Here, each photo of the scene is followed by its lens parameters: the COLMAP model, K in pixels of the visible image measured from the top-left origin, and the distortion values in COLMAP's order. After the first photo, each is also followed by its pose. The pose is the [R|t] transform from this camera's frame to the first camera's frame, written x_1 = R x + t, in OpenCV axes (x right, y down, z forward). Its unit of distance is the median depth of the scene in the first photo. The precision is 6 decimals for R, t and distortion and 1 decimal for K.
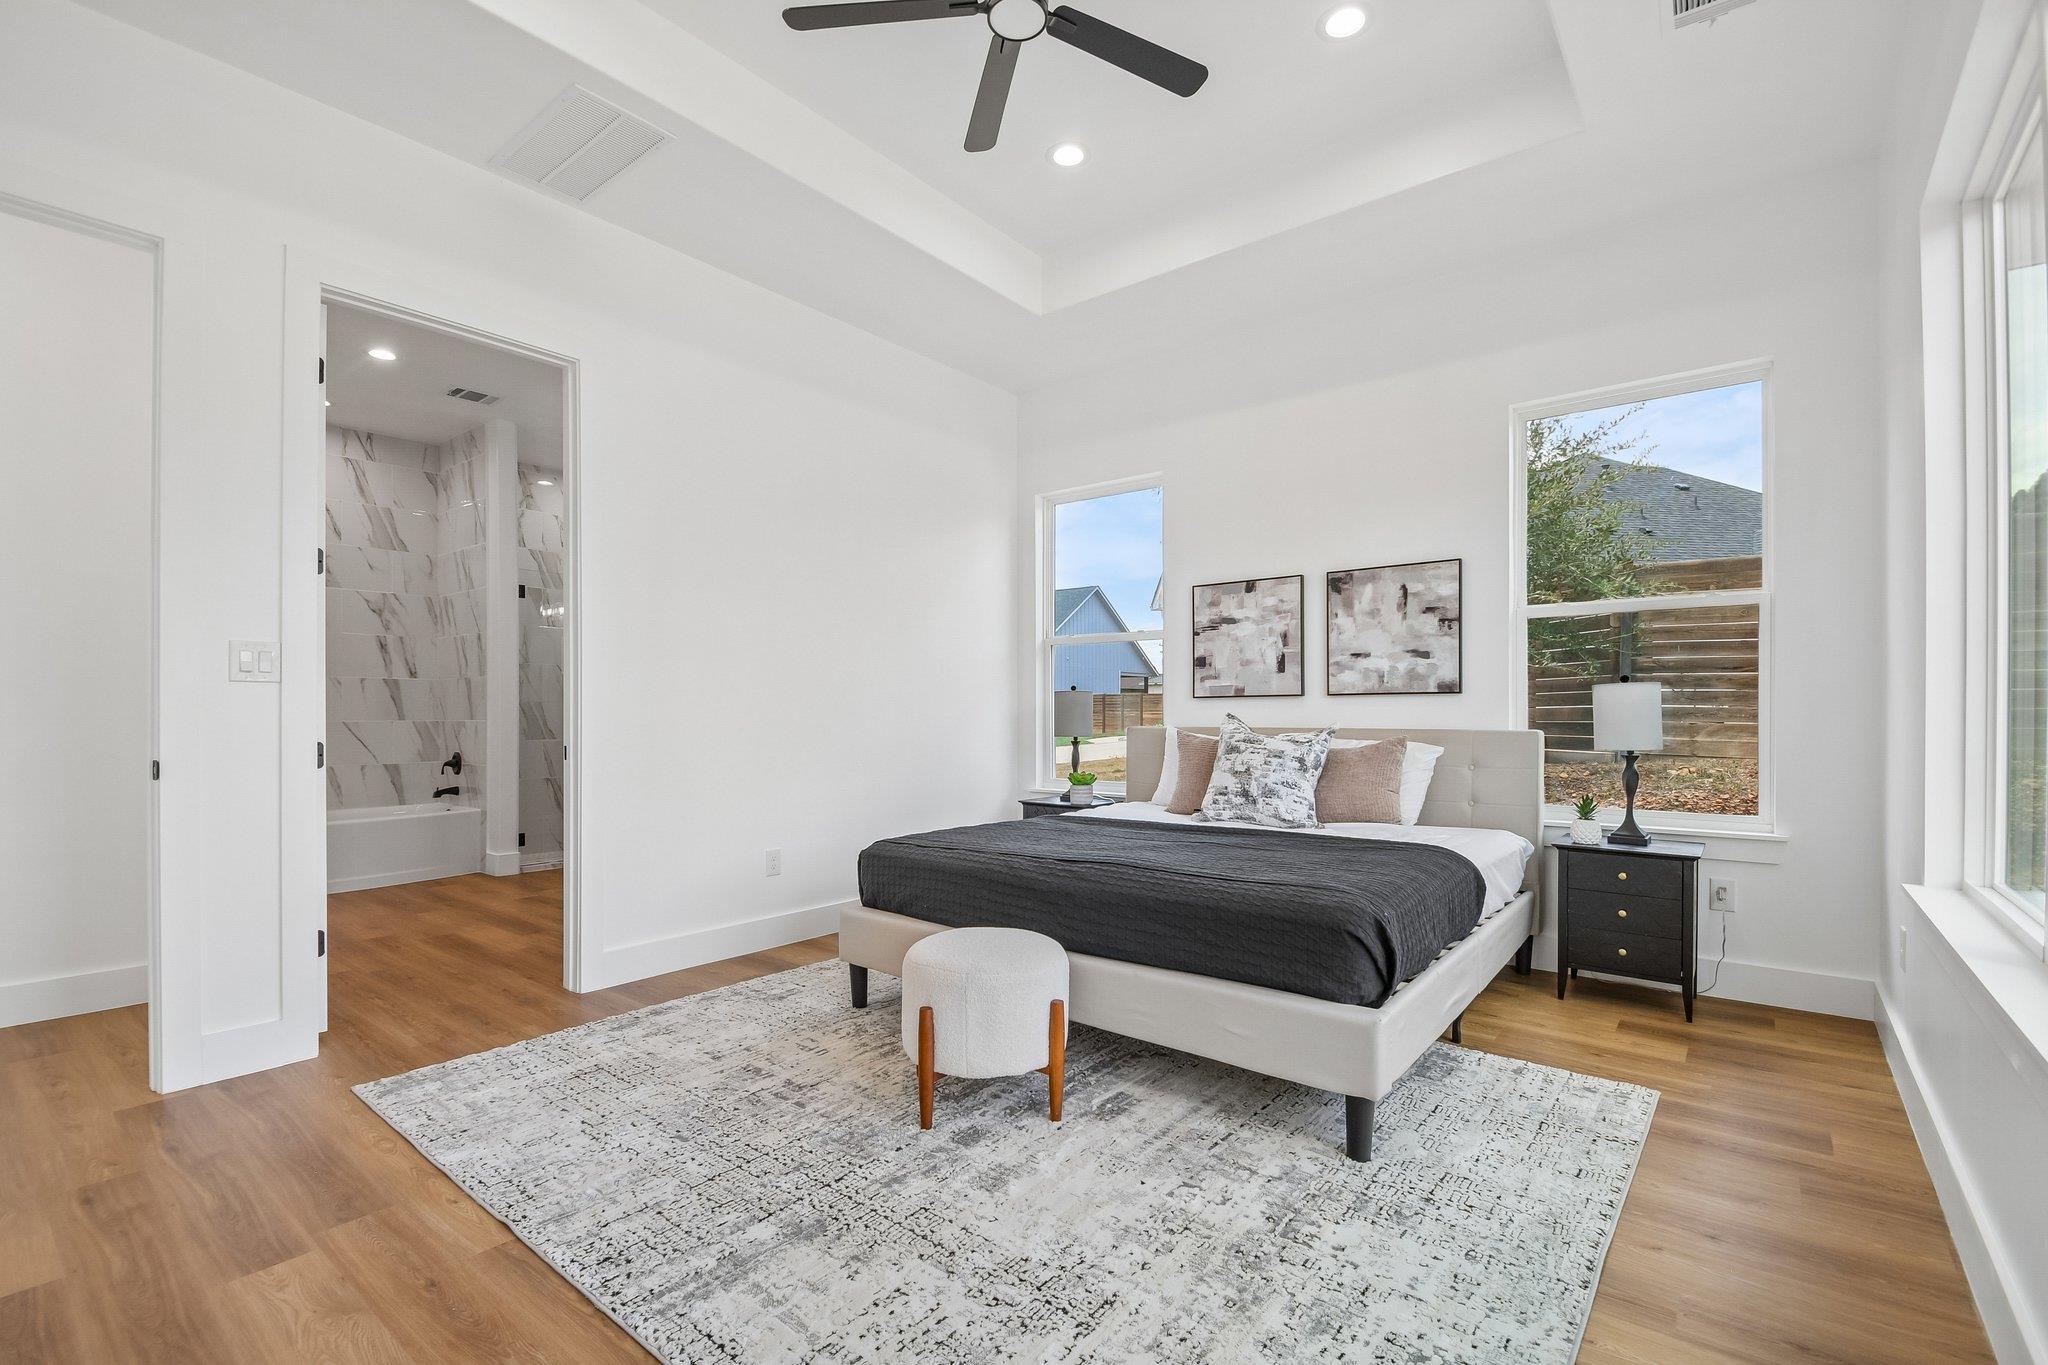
lens RADIAL K [[915.2, 0, 1017.3], [0, 915.2, 701.3], [0, 0, 1]] dist [0.008689, -0.012663]
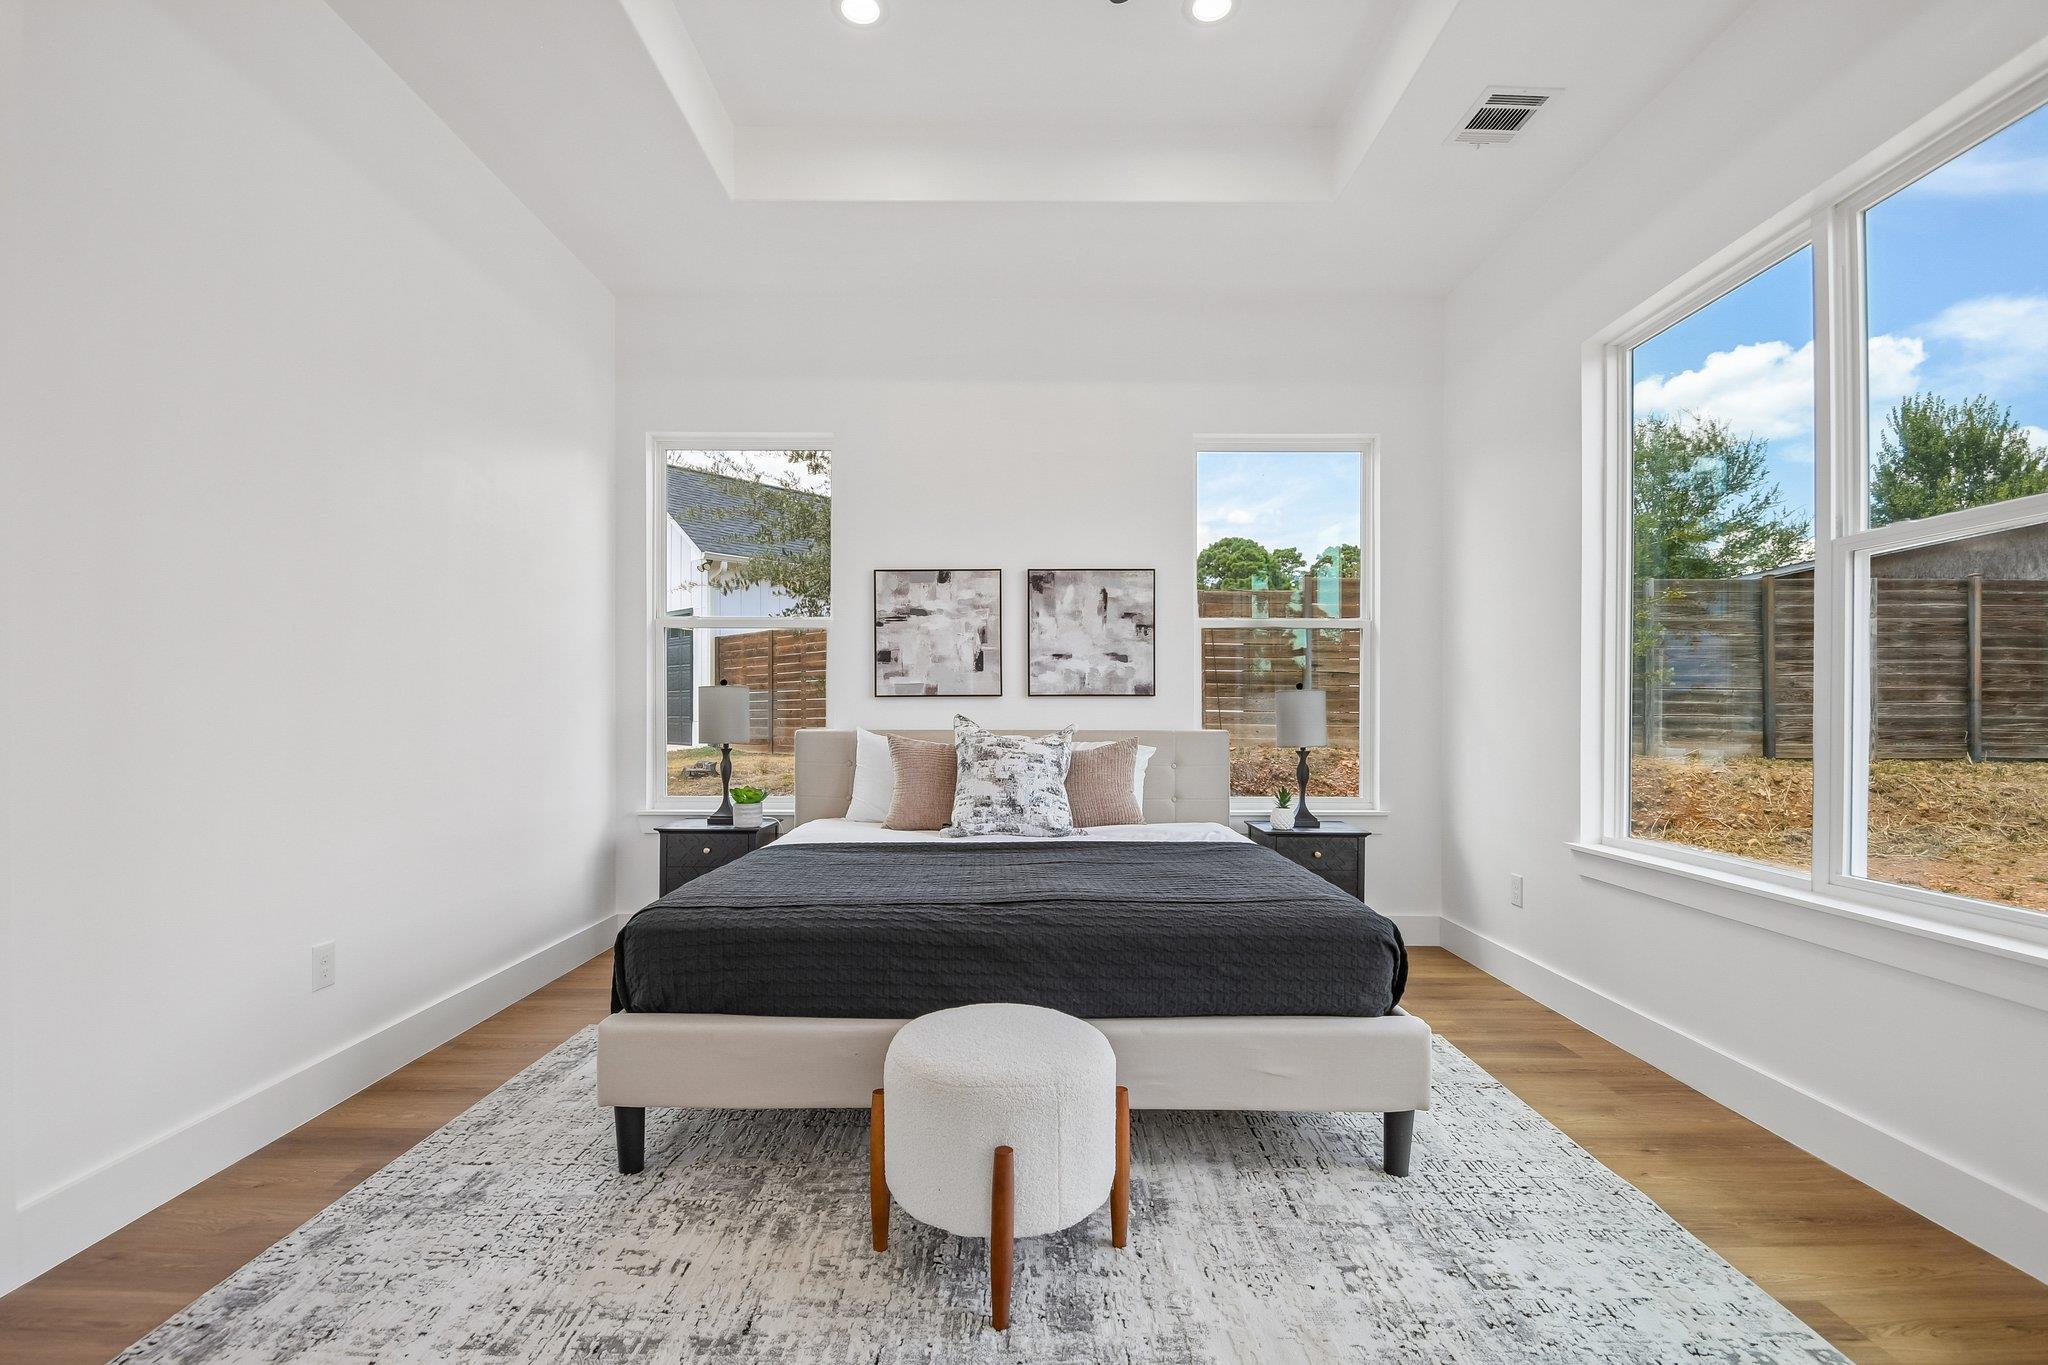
lens RADIAL K [[915.2, 0, 1019.3], [0, 915.2, 707.7], [0, 0, 1]] dist [0.008689, -0.012663]
pose [[0.777424, 0.006305, 0.628945, -0.309243], [-0.010456, 0.999941, 0.002901, 0.003369], [-0.628890, -0.008832, 0.777444, 0.279275]]
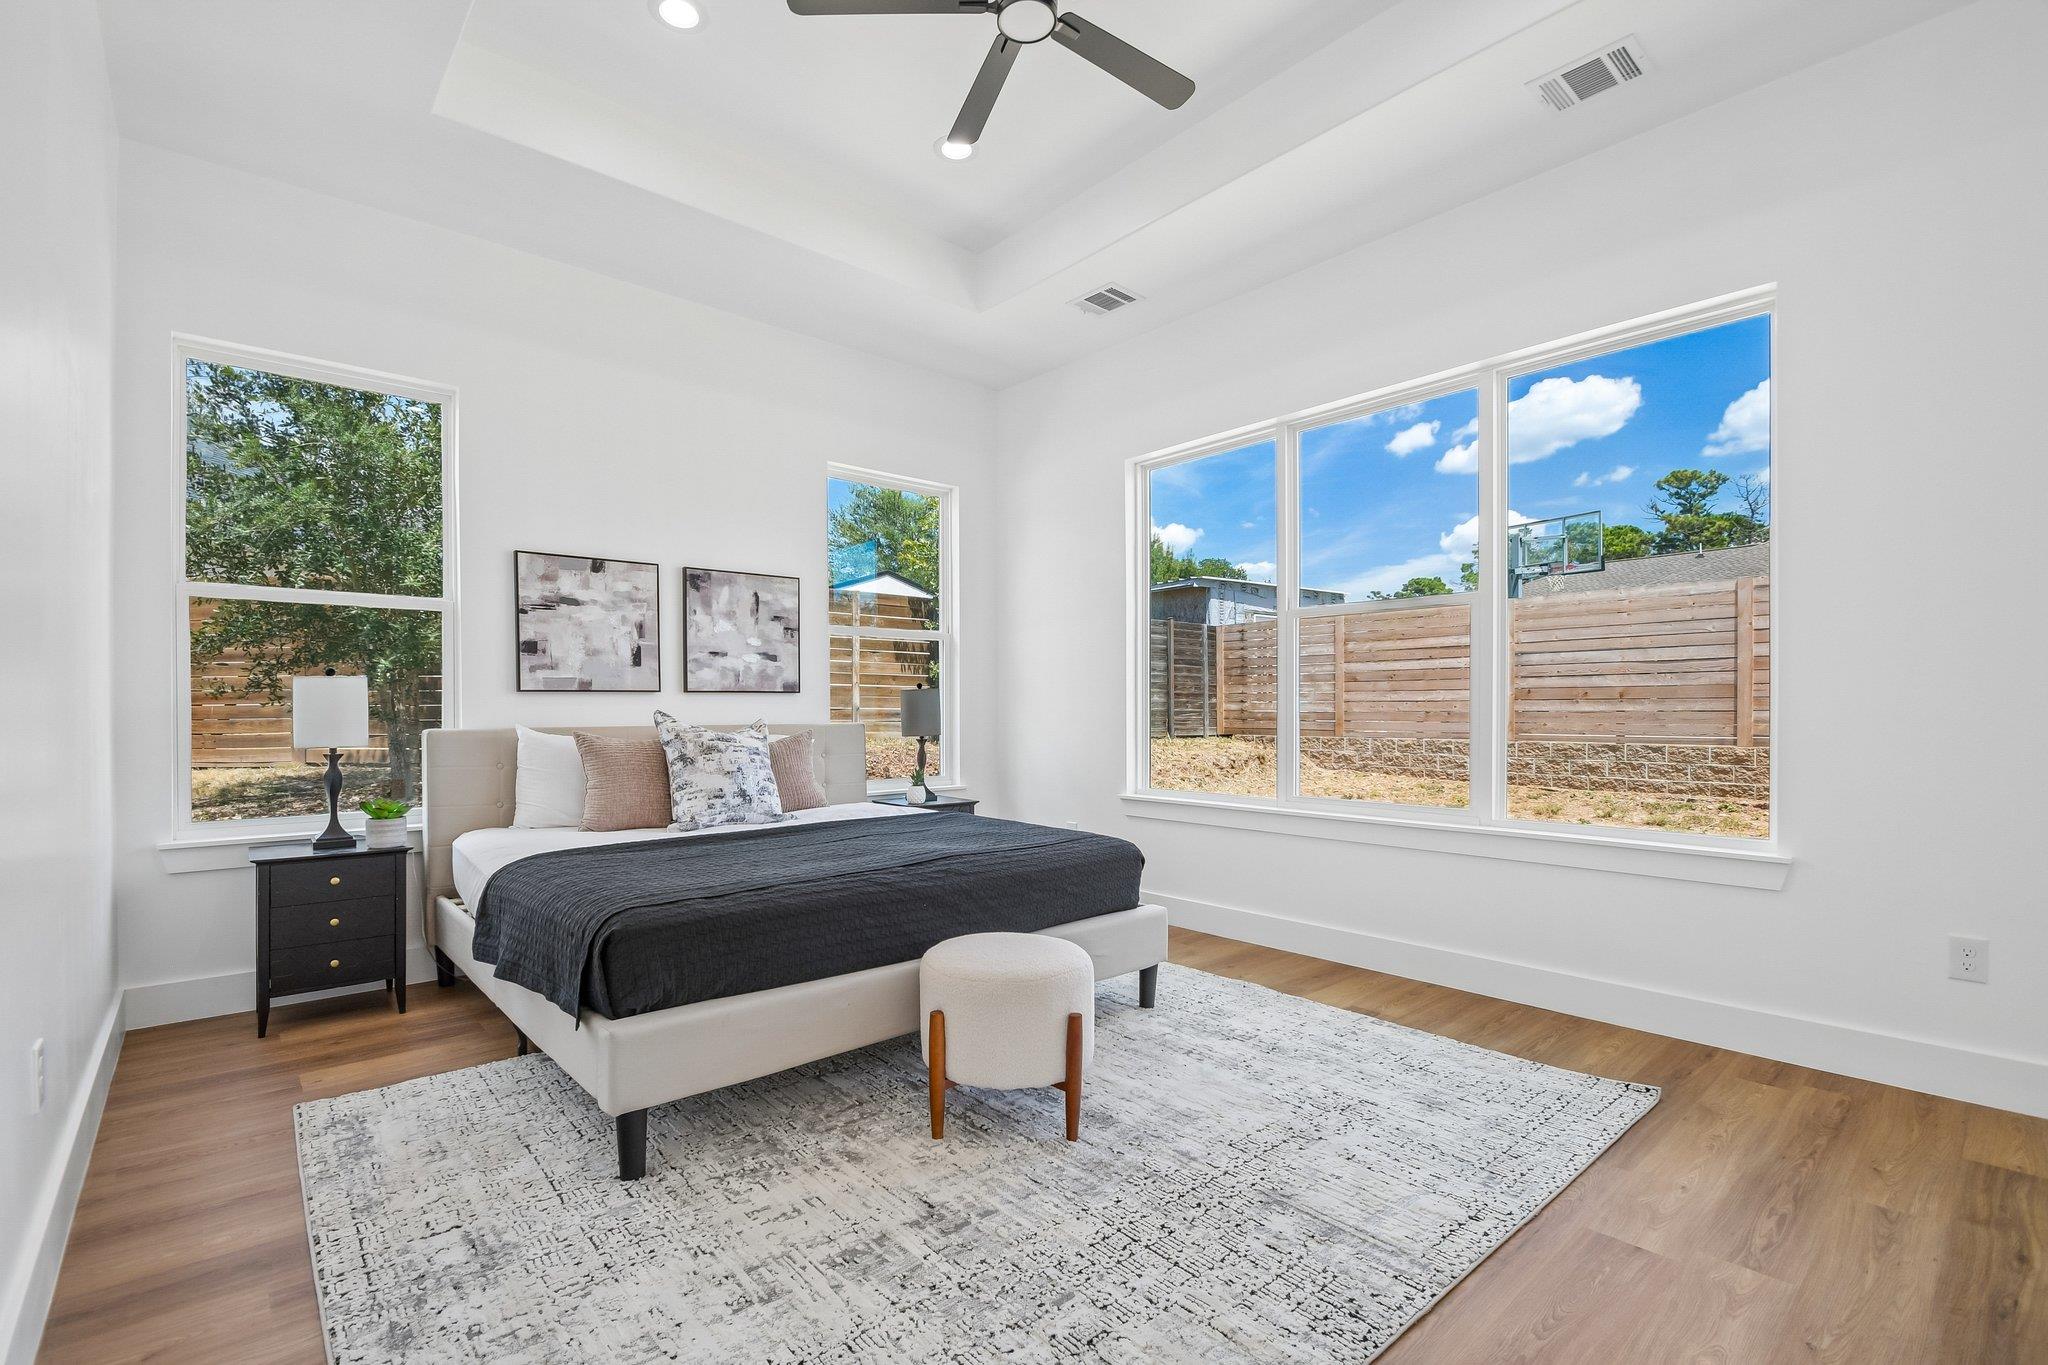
lens RADIAL K [[915.2, 0, 1022.3], [0, 915.2, 698.6], [0, 0, 1]] dist [0.008689, -0.012663]
pose [[0.164387, 0.011425, 0.986330, -0.634069], [-0.009432, 0.999905, -0.010010, 0.007565], [-0.986351, -0.007658, 0.164479, 0.535405]]
